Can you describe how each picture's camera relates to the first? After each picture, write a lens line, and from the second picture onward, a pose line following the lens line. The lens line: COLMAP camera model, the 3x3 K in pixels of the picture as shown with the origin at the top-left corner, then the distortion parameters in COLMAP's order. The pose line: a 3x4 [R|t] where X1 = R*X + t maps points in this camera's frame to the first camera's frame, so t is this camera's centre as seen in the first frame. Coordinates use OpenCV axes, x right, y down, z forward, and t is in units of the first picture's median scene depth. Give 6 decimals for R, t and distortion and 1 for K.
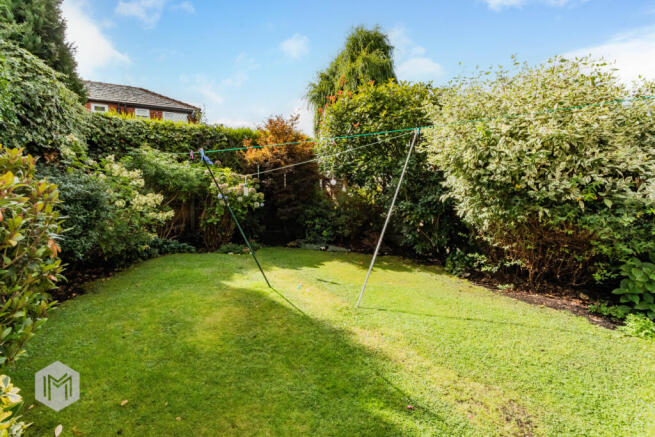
lens RADIAL K [[313.3, 0, 330.9], [0, 313.3, 216.9], [0, 0, 1]] dist [0.016419, -0.001958]
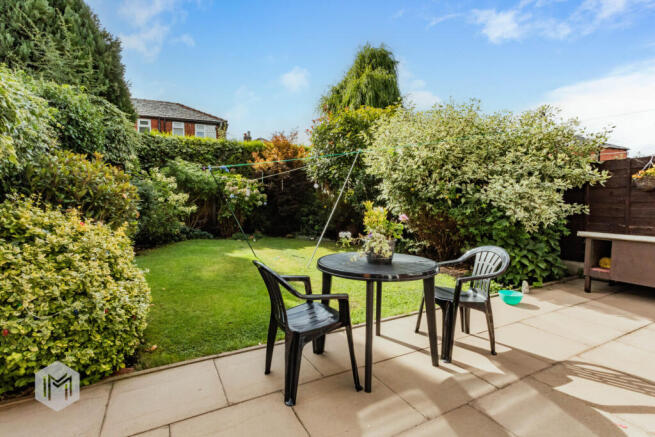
lens RADIAL K [[313.3, 0, 325.0], [0, 313.3, 217.4], [0, 0, 1]] dist [0.016419, -0.001958]
pose [[0.994915, 0.014112, -0.099722, 0.160917], [-0.015098, 0.999844, -0.009141, 0.027465], [0.099577, 0.010600, 0.994973, -0.256362]]
